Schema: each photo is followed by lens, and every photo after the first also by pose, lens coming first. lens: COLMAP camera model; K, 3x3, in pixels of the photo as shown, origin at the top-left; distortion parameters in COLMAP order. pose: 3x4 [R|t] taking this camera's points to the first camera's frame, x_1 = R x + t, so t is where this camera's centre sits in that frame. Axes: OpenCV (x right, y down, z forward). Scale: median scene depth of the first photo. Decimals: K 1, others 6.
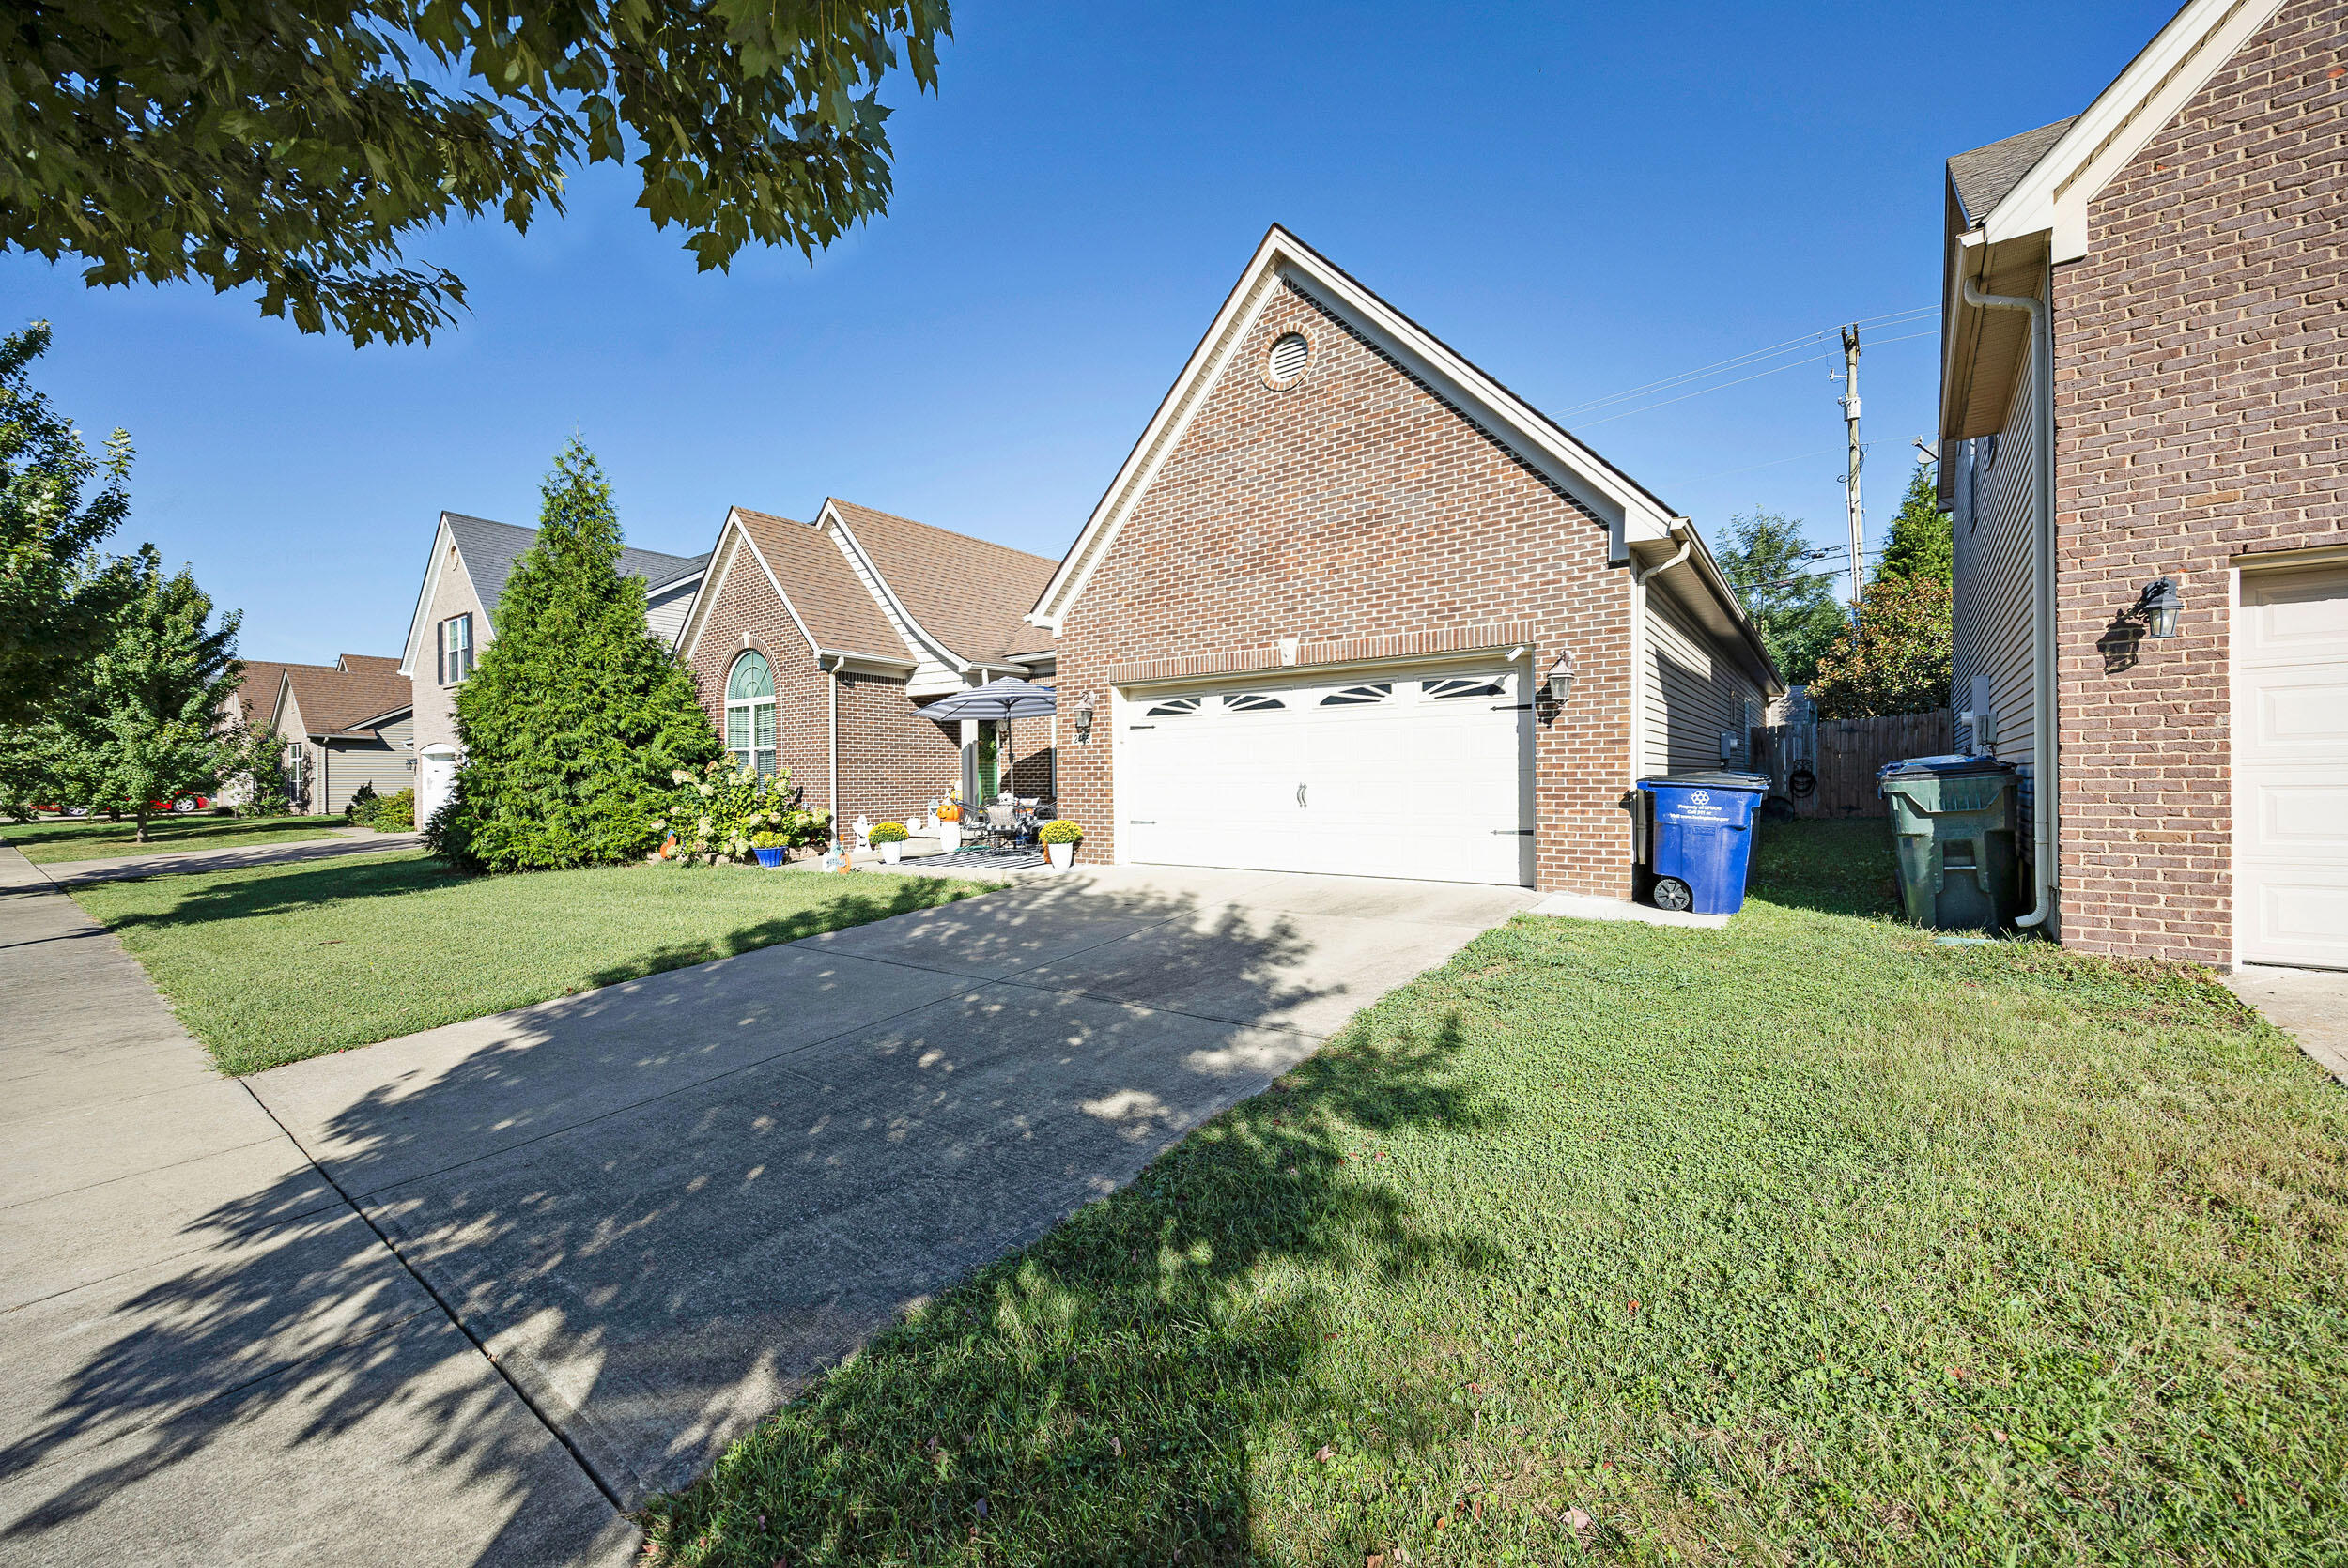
lens RADIAL K [[917.0, 0, 1160.2], [0, 917.0, 786.8], [0, 0, 1]] dist [-0.003642, 0.000213]
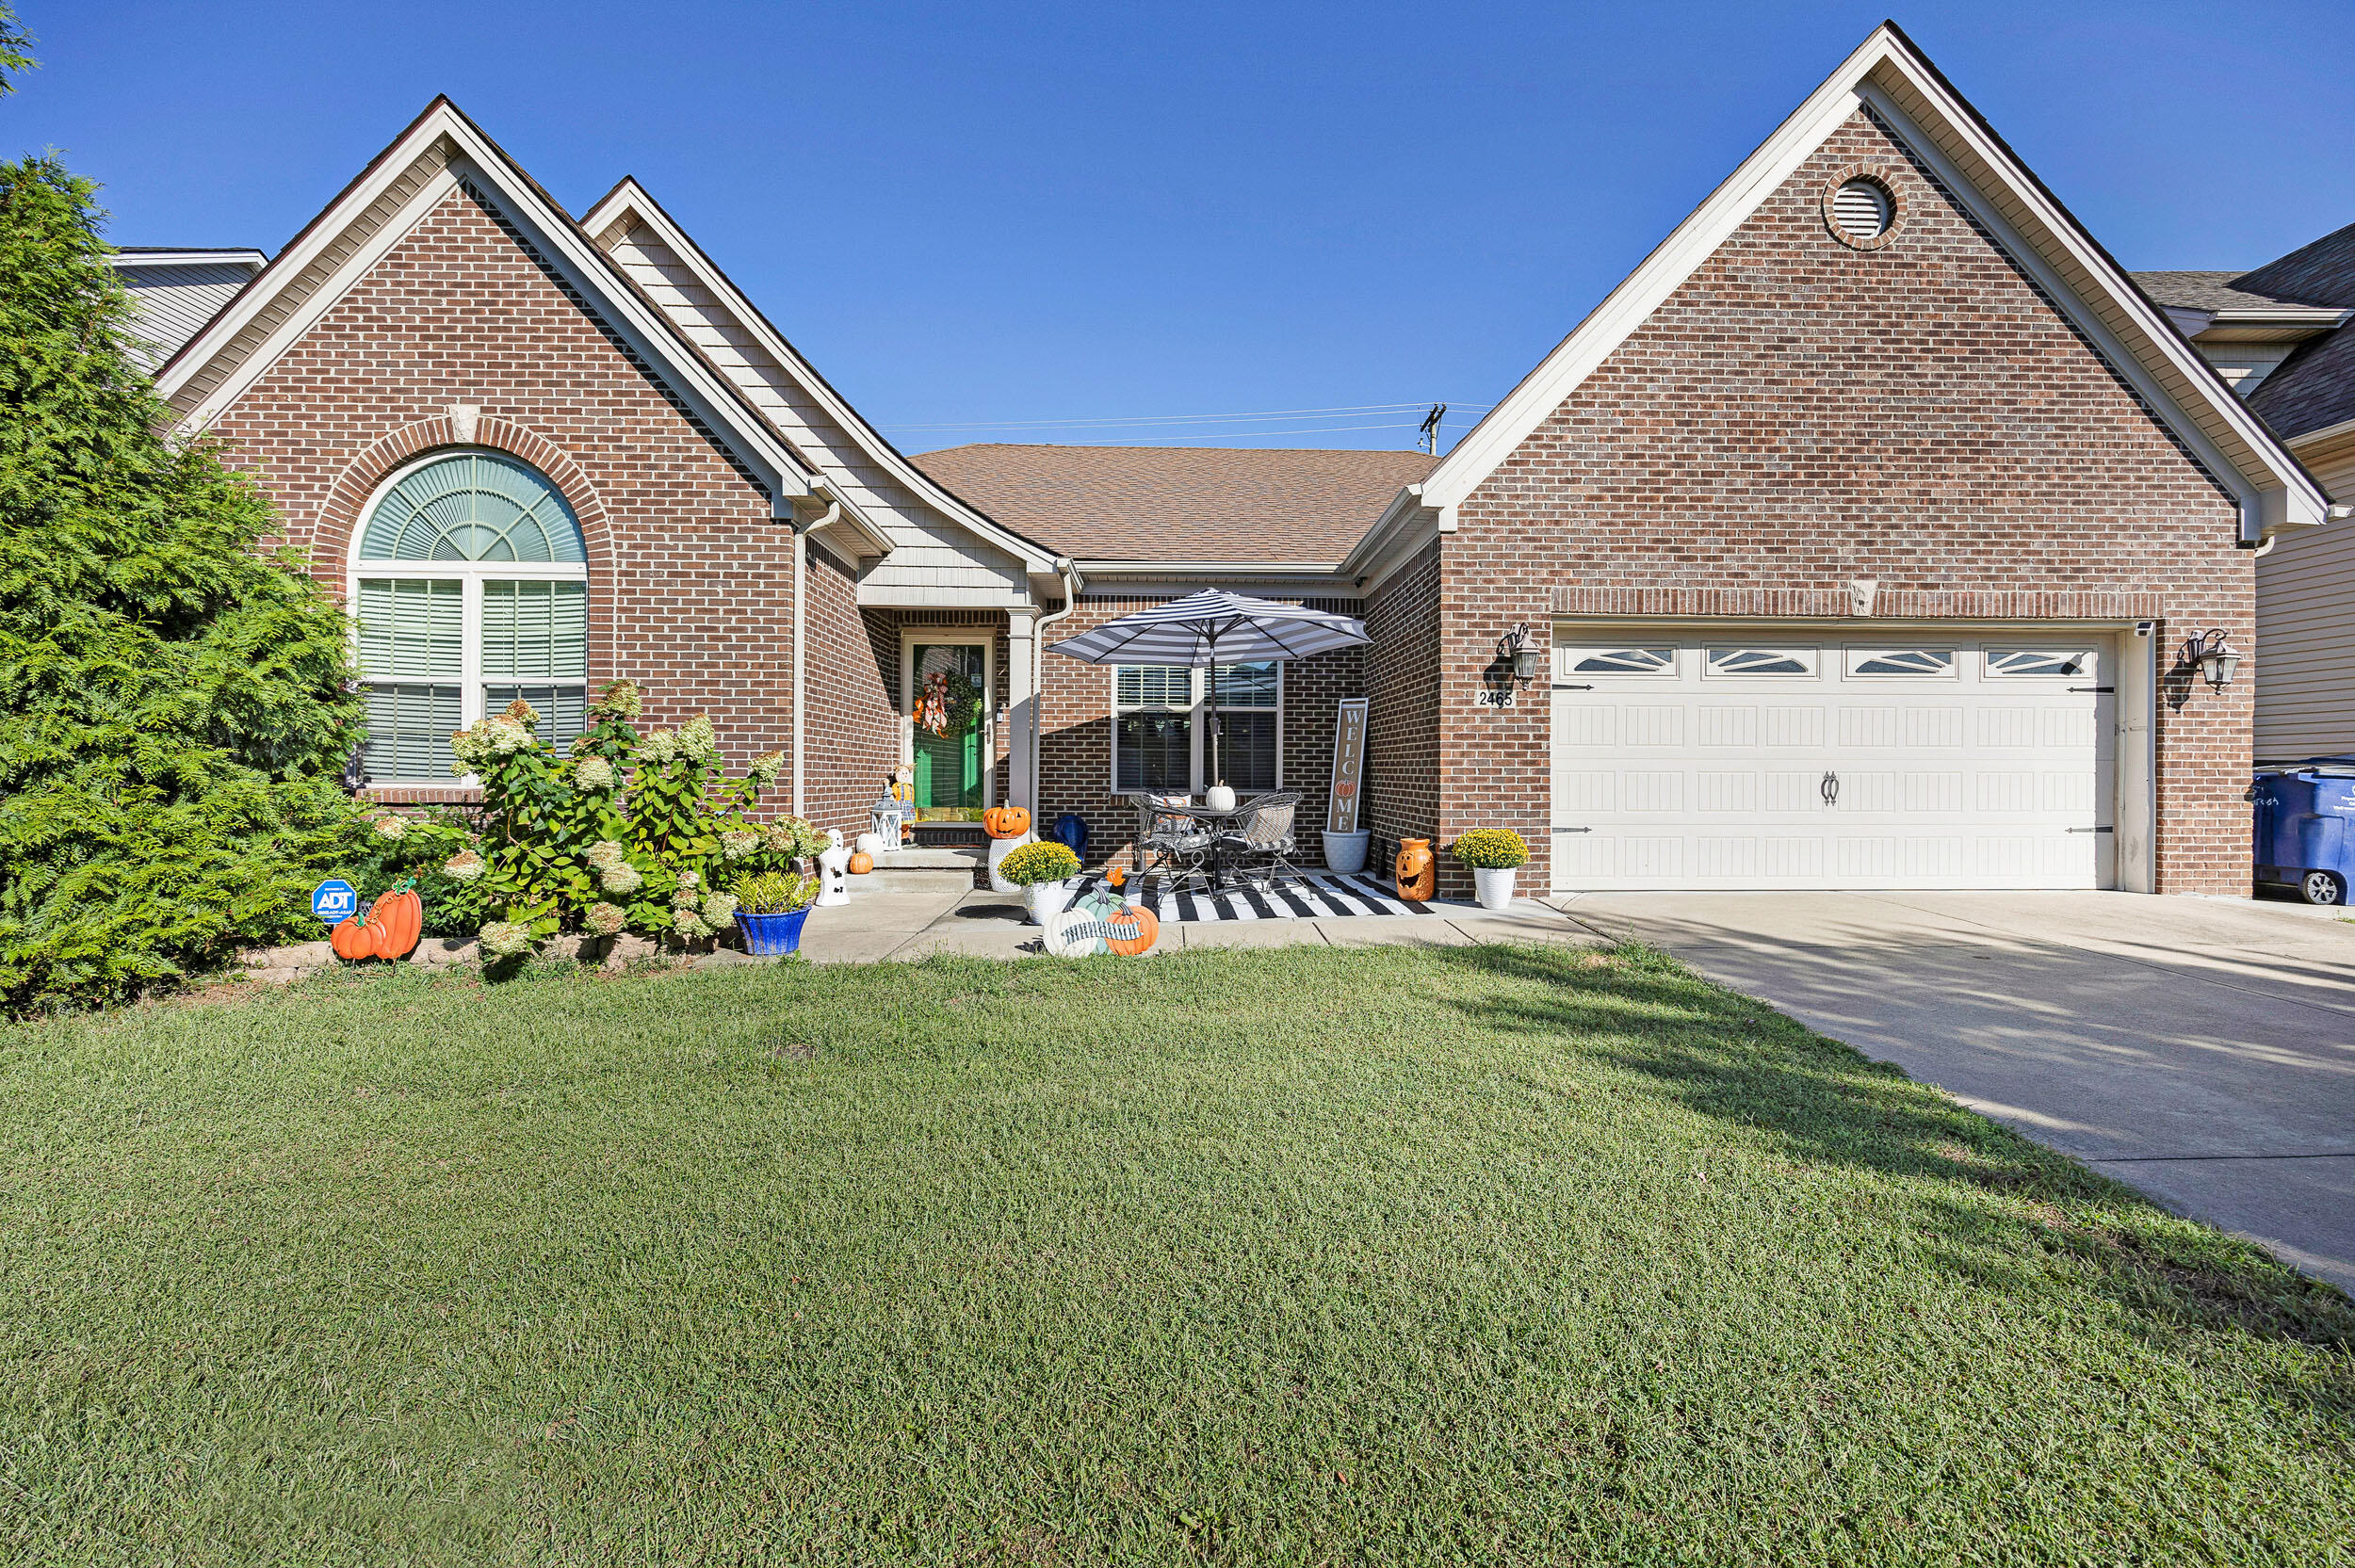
lens RADIAL K [[919.8, 0, 1175.3], [0, 919.8, 784.8], [0, 0, 1]] dist [-0.003642, 0.000213]
pose [[0.775515, 0.012487, 0.631205, -0.798729], [-0.004044, 0.999882, -0.014812, 0.020796], [-0.631316, 0.008934, 0.775474, 0.802950]]
